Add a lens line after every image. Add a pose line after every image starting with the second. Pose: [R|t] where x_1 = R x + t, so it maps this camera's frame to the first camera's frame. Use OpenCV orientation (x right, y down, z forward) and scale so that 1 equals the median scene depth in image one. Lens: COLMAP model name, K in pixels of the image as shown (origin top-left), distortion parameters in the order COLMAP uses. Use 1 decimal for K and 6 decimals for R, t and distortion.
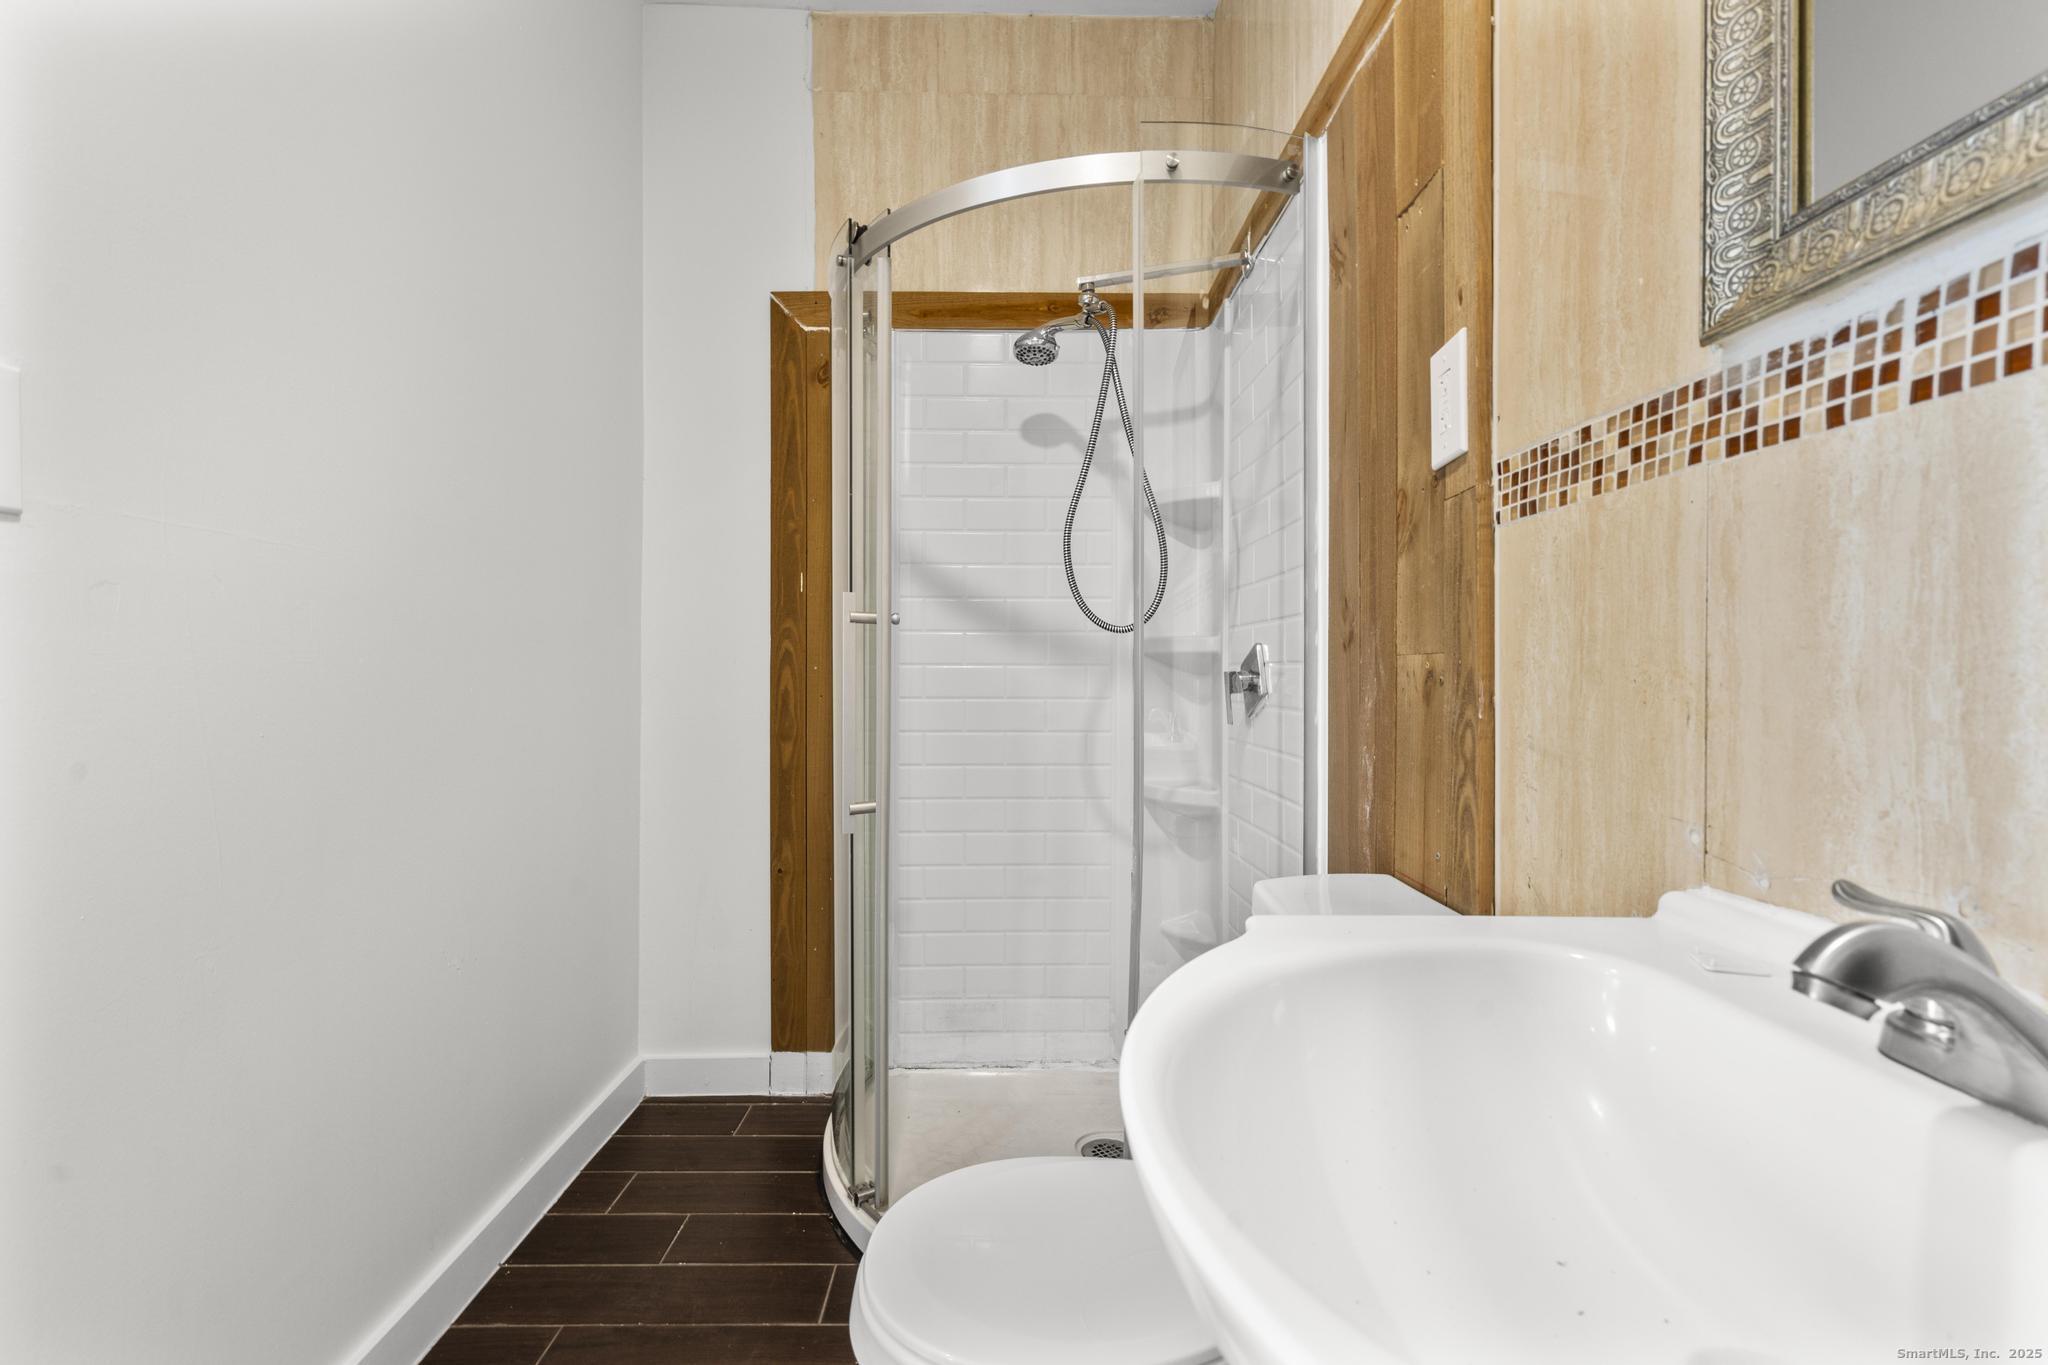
lens RADIAL K [[923.6, 0, 1018.1], [0, 923.6, 678.4], [0, 0, 1]] dist [-0.007379, 0.004189]
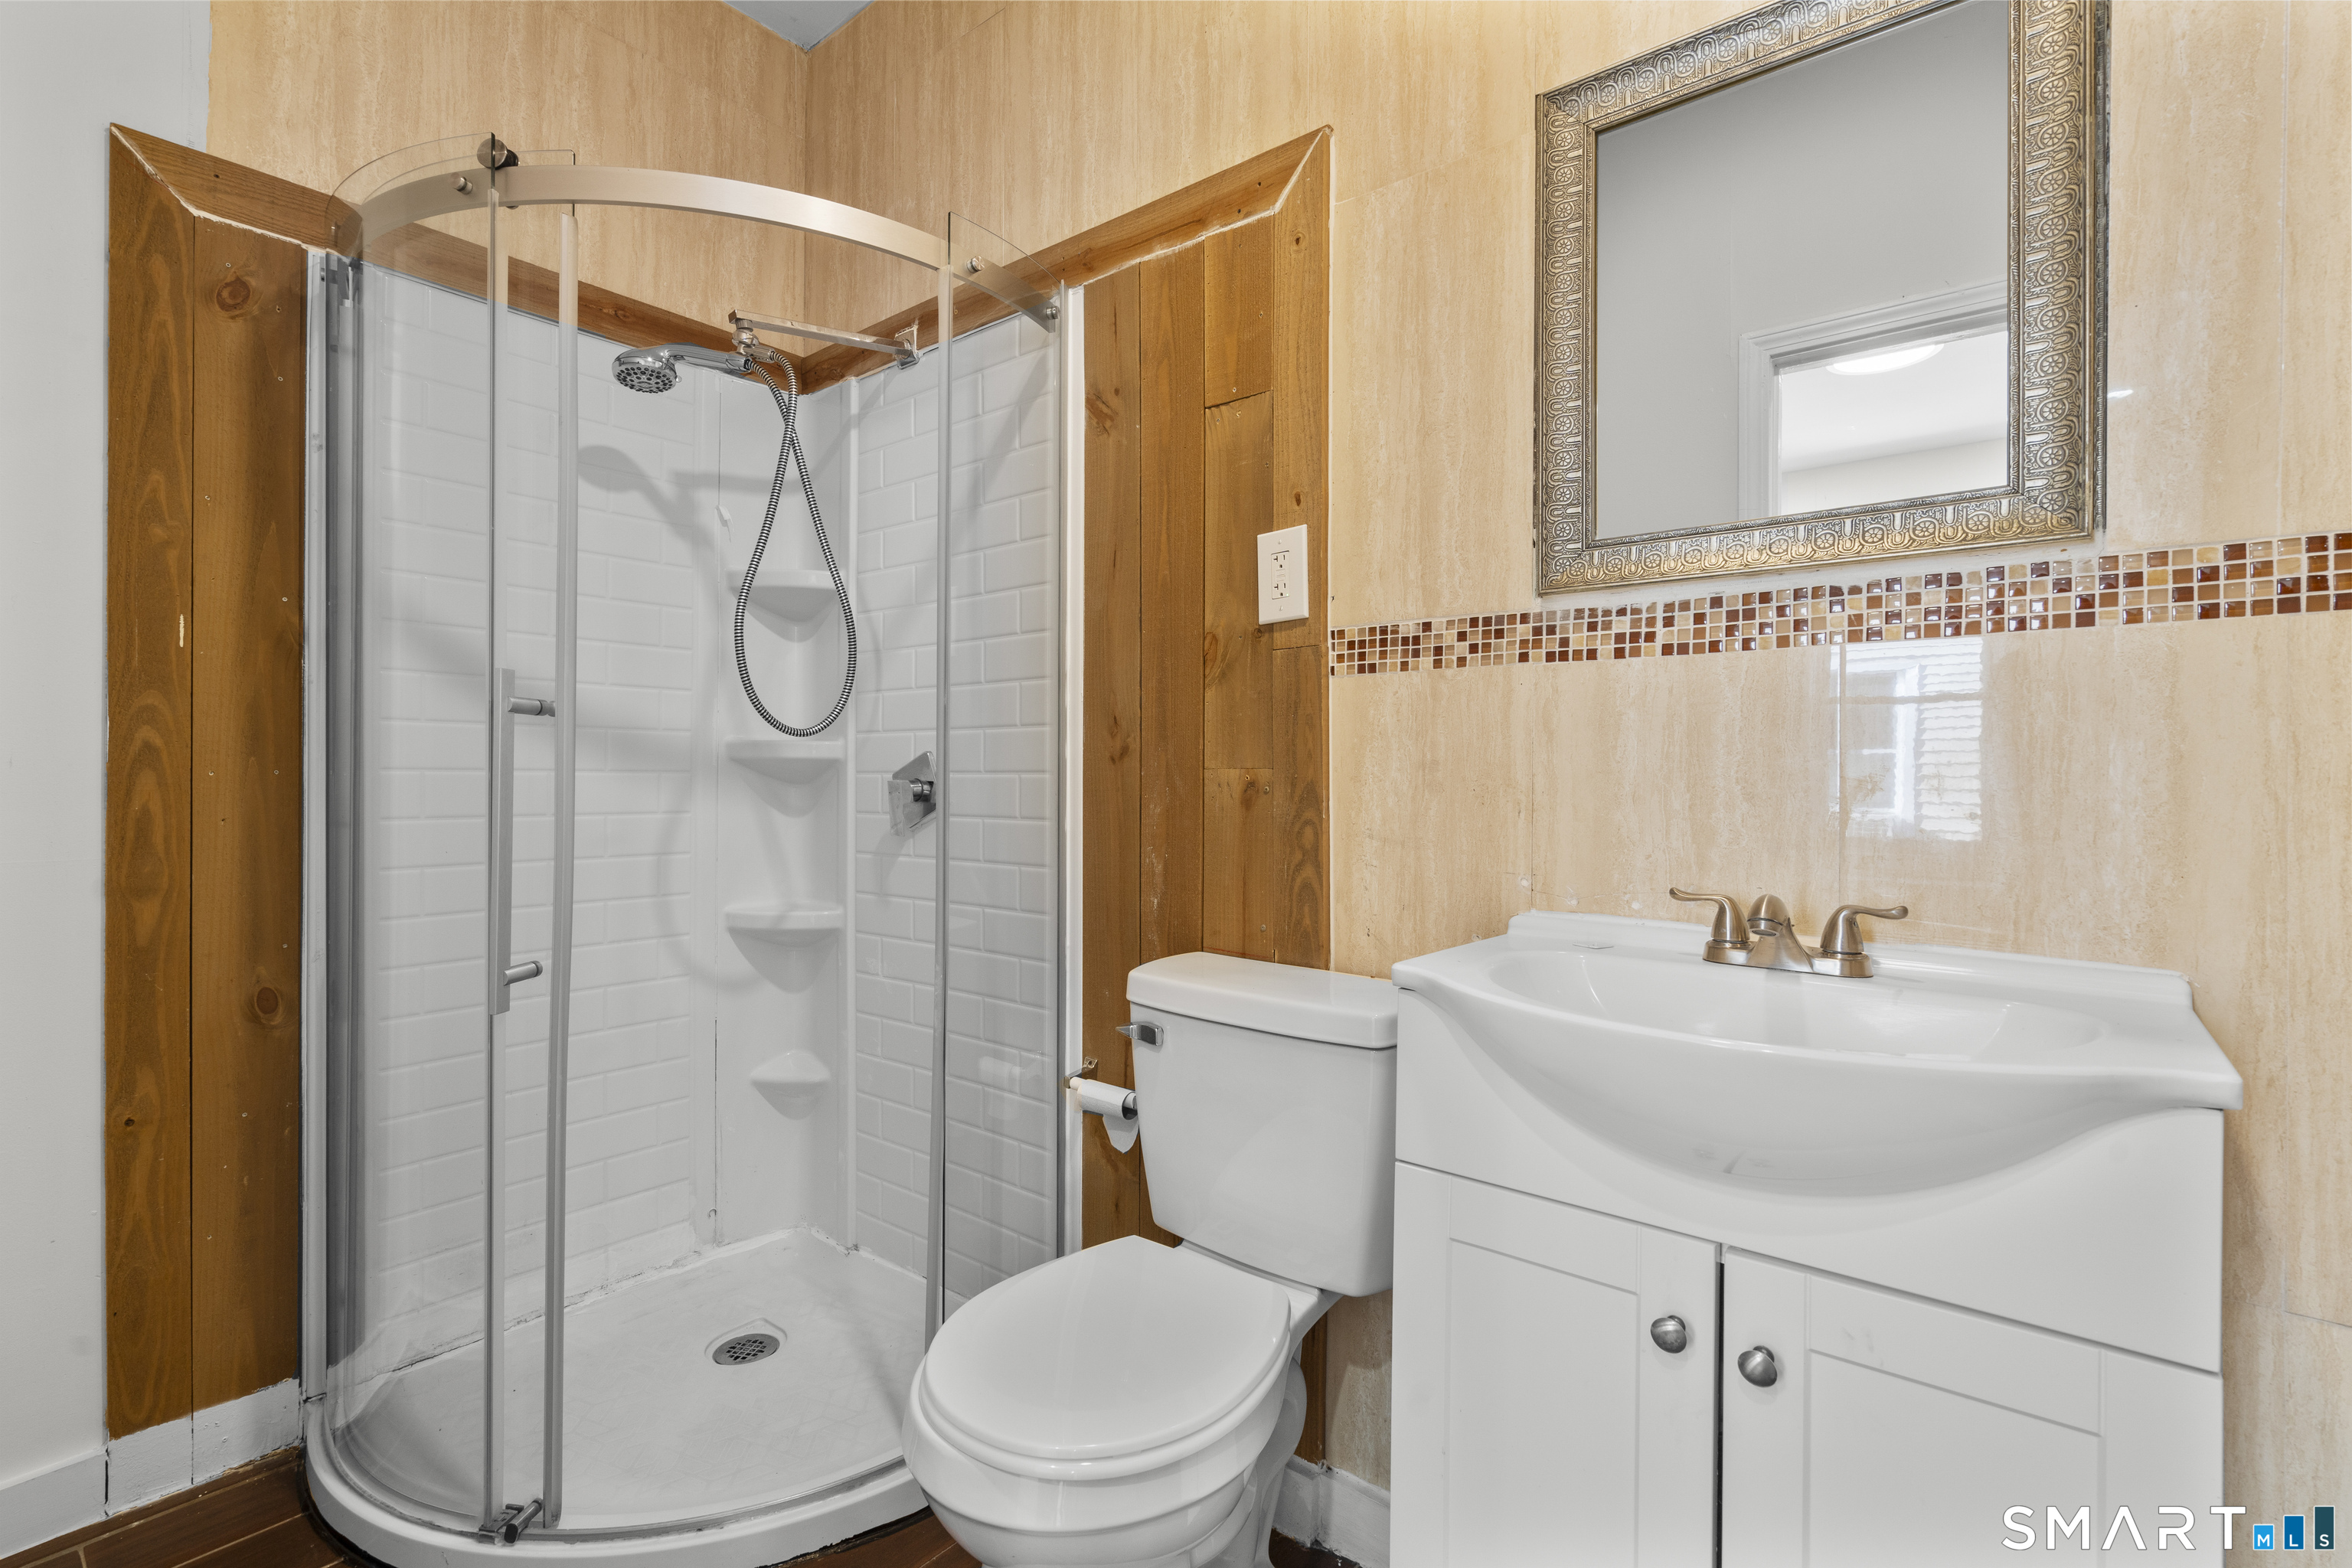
lens RADIAL K [[1060.7, 0, 1162.9], [0, 1060.7, 777.4], [0, 0, 1]] dist [-0.007379, 0.004189]
pose [[0.648603, 0.001147, 0.761126, -0.992723], [0.002900, 0.999988, -0.003979, -0.012537], [-0.761121, 0.004788, 0.648592, 0.203485]]
